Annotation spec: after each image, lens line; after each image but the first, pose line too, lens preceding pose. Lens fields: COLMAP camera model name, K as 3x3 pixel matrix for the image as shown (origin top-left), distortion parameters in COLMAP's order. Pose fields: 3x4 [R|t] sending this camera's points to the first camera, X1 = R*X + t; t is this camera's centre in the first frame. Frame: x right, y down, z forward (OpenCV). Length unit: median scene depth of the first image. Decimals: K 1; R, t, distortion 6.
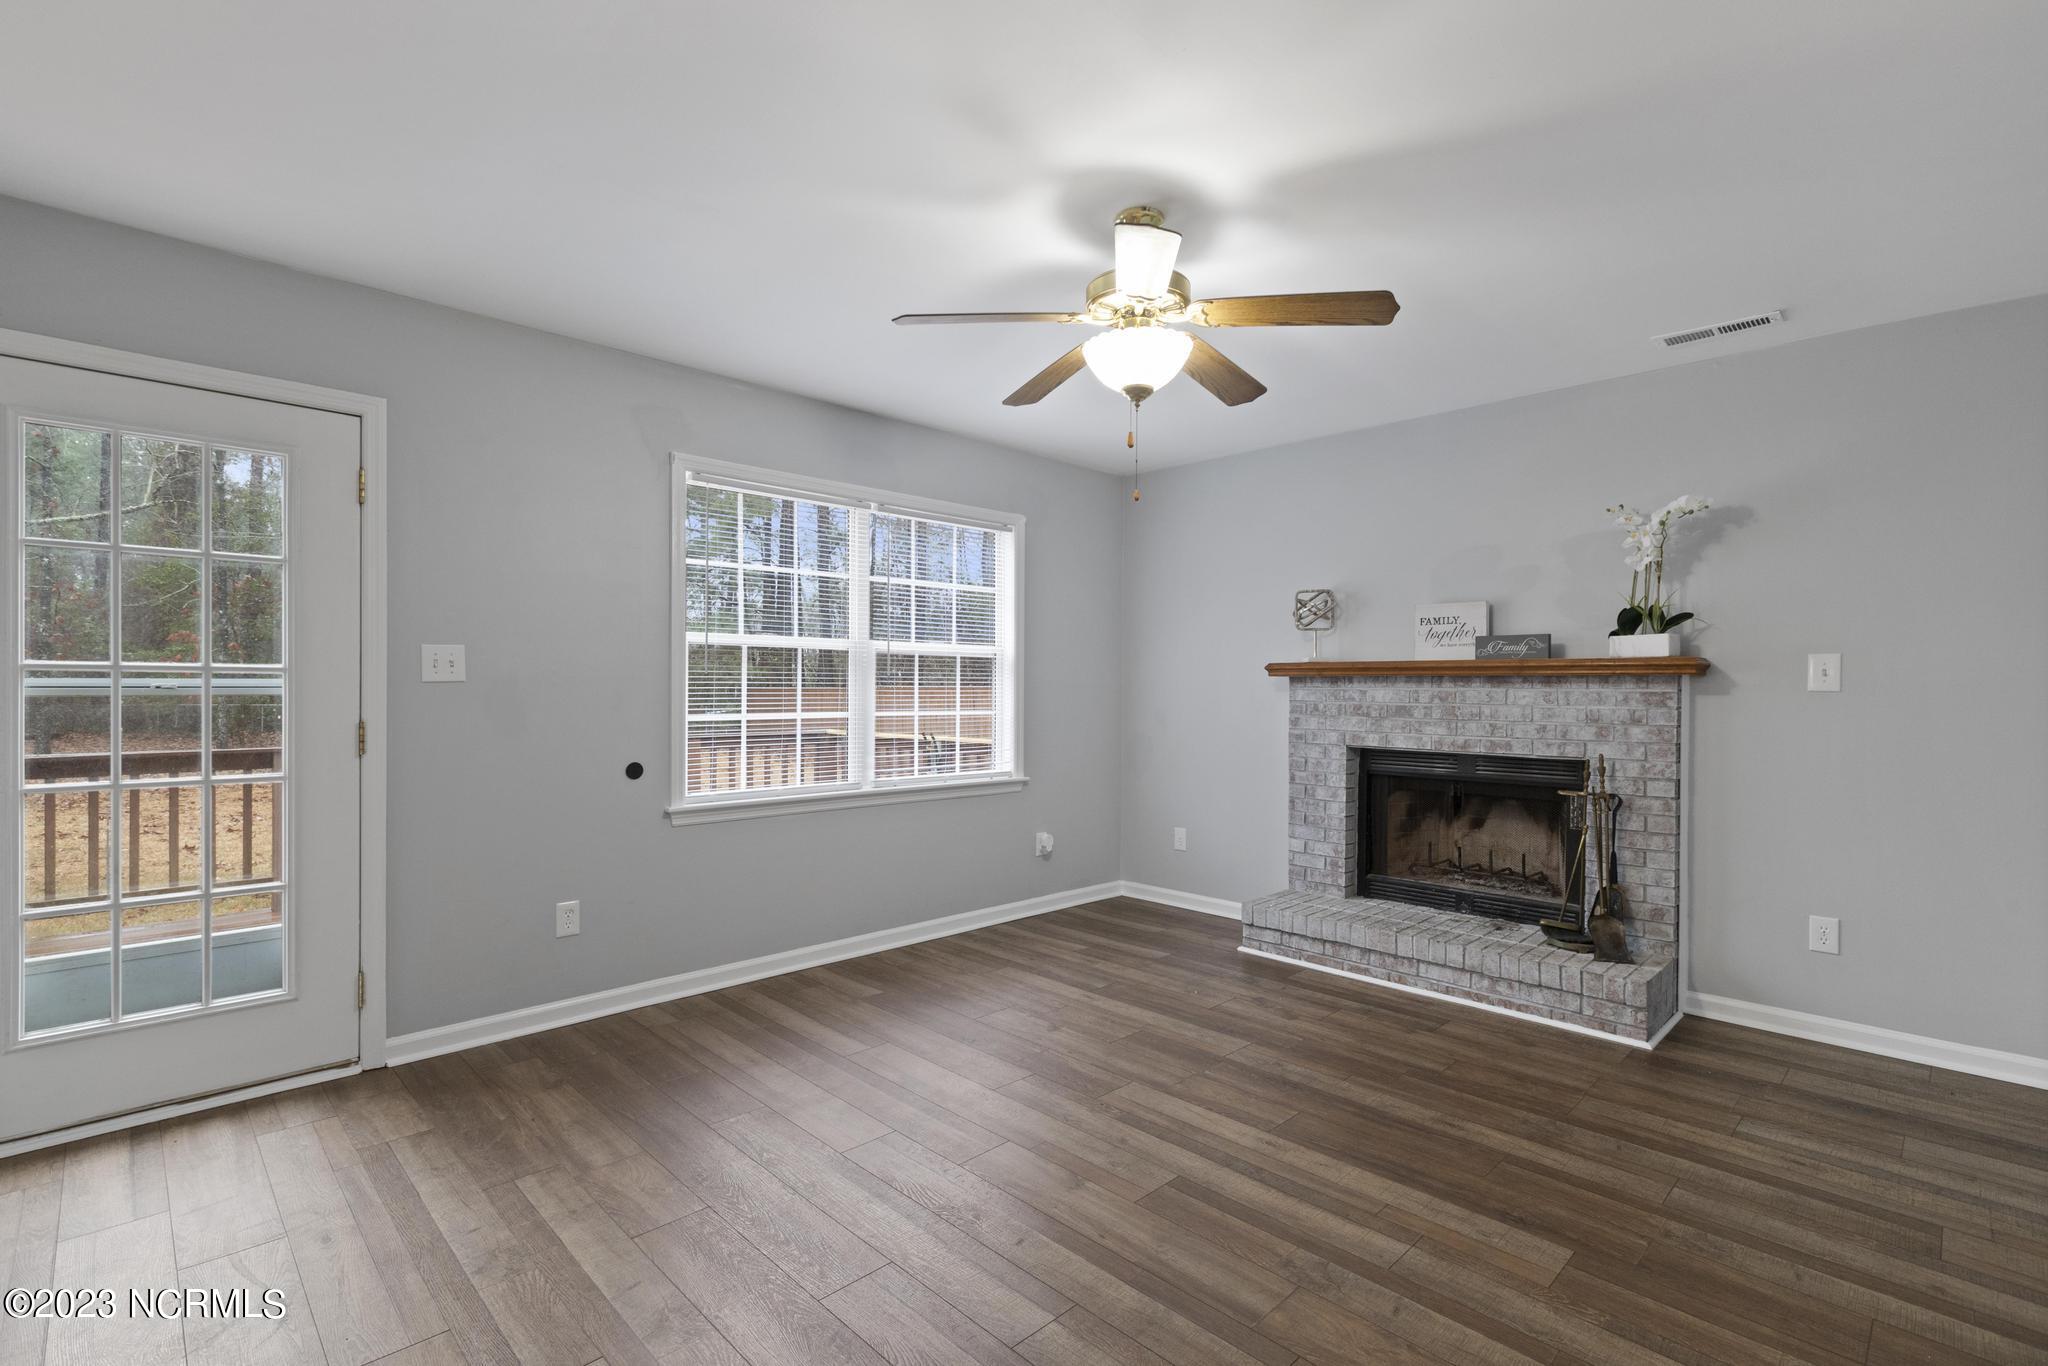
lens RADIAL K [[933.4, 0, 1022.8], [0, 933.4, 694.4], [0, 0, 1]] dist [-0.003128, -0.000270]
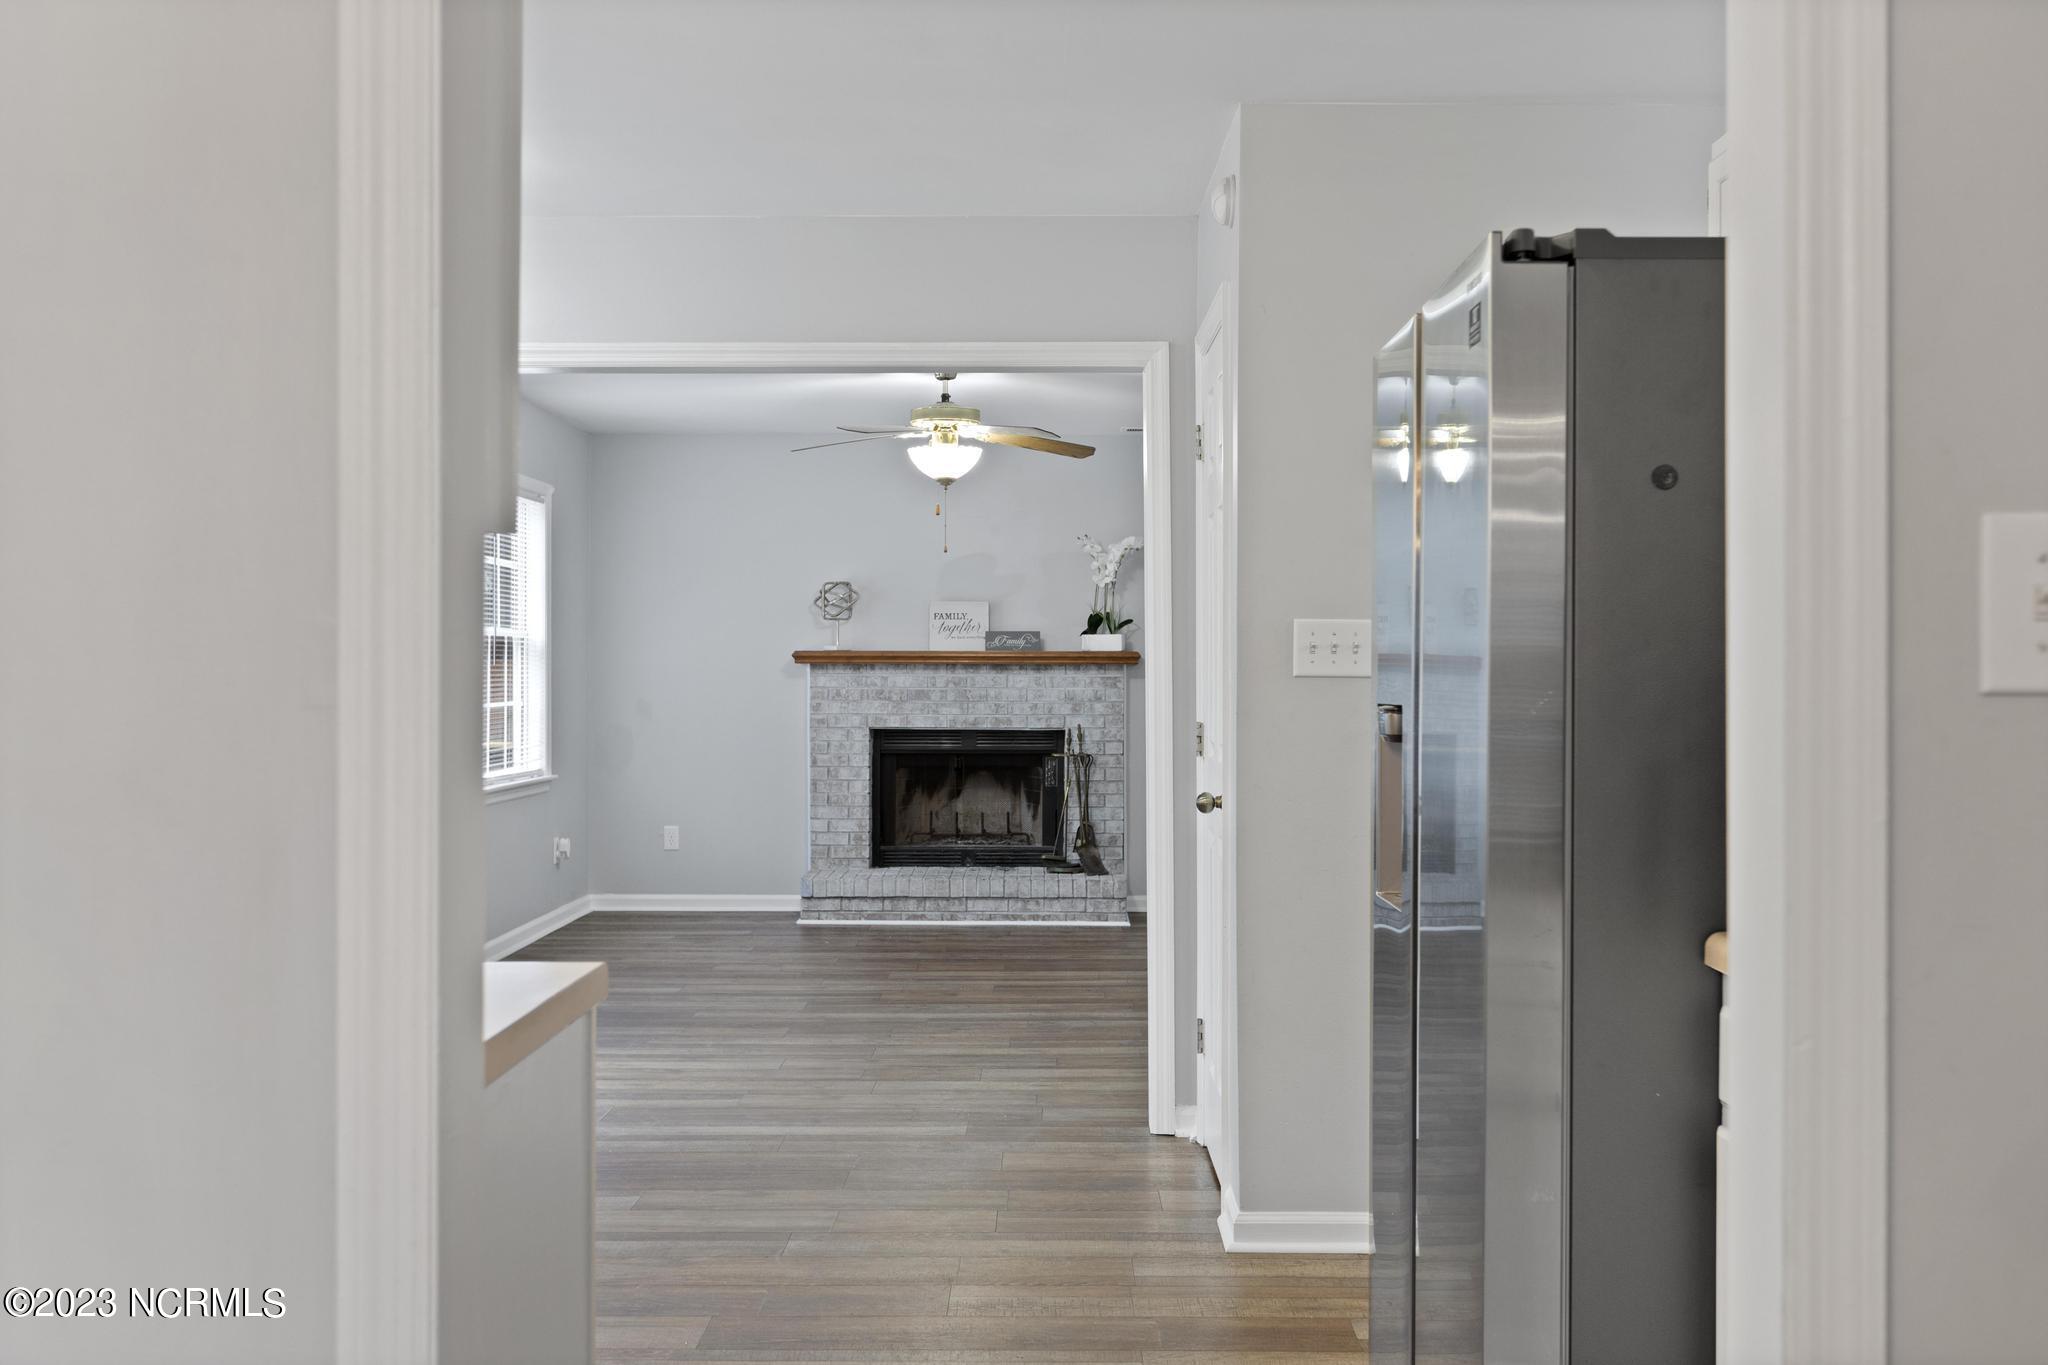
lens RADIAL K [[1917.4, 0, 1029.2], [0, 1917.4, 672.8], [0, 0, 1]] dist [0.000038, 0.000000]
pose [[0.707063, -0.005822, 0.707126, -1.320263], [0.007437, 0.999972, 0.000797, -0.010895], [-0.707111, 0.004695, 0.707087, -0.851957]]
